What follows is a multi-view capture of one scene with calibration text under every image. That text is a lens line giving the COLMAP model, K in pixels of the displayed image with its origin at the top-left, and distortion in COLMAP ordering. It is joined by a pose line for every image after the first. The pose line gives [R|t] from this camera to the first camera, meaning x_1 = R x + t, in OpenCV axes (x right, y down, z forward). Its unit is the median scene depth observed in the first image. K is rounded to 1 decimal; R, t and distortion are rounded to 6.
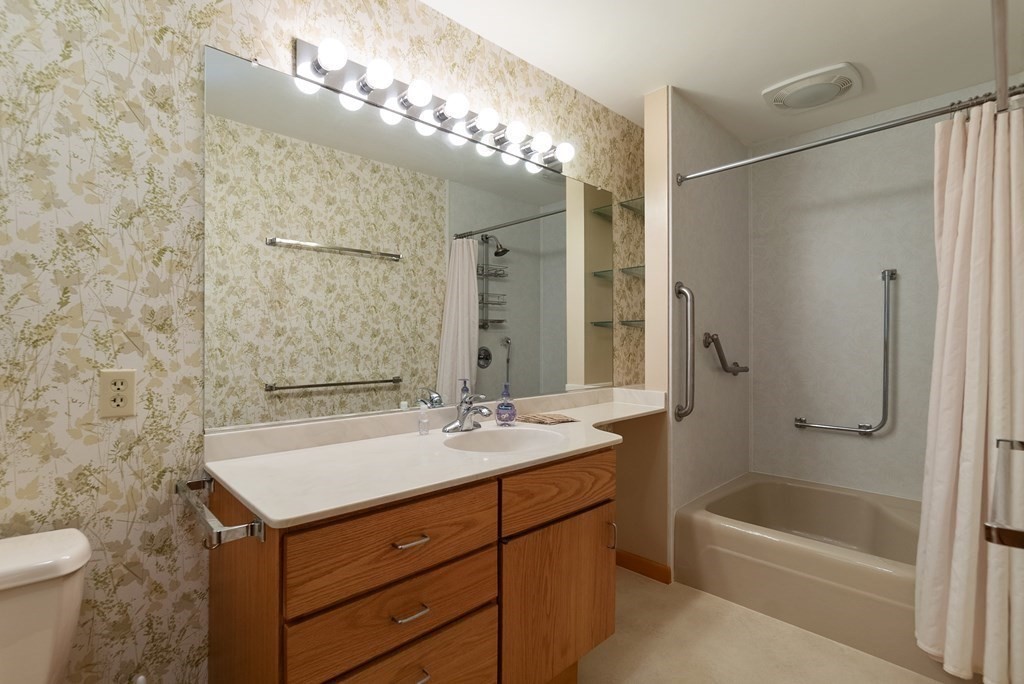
lens RADIAL K [[493.1, 0, 512.5], [0, 493.1, 342.8], [0, 0, 1]] dist [-0.005292, -0.000100]
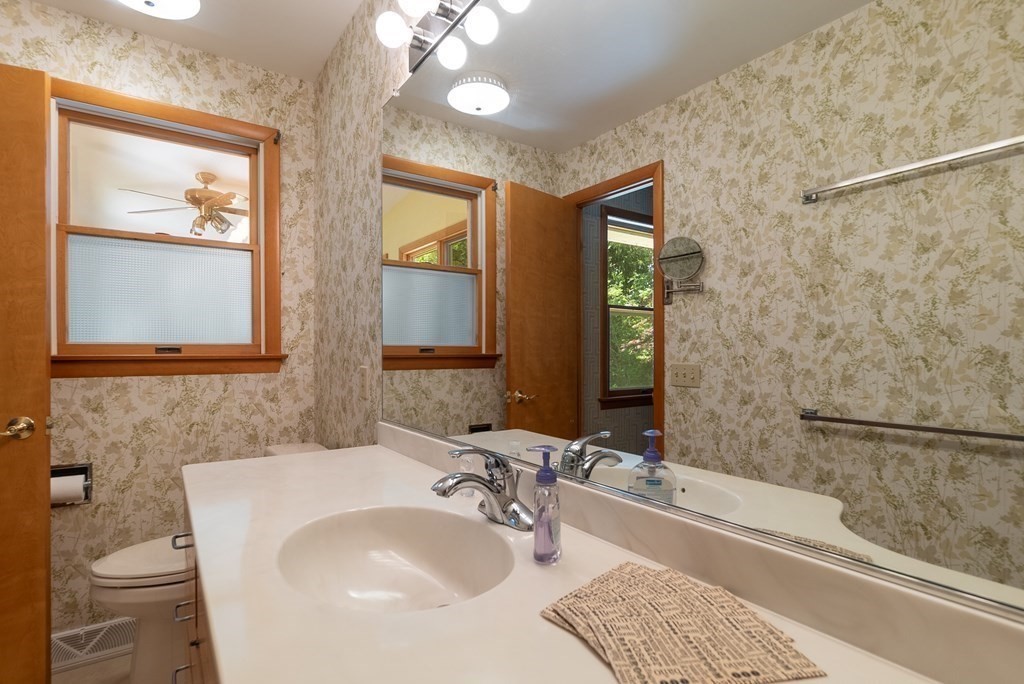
lens RADIAL K [[493.1, 0, 511.3], [0, 493.1, 349.5], [0, 0, 1]] dist [-0.005292, -0.000100]
pose [[-0.162682, 0.004693, -0.986667, 0.234495], [0.009154, 0.999953, 0.003247, -0.004738], [0.986636, -0.008504, -0.162717, 0.700091]]
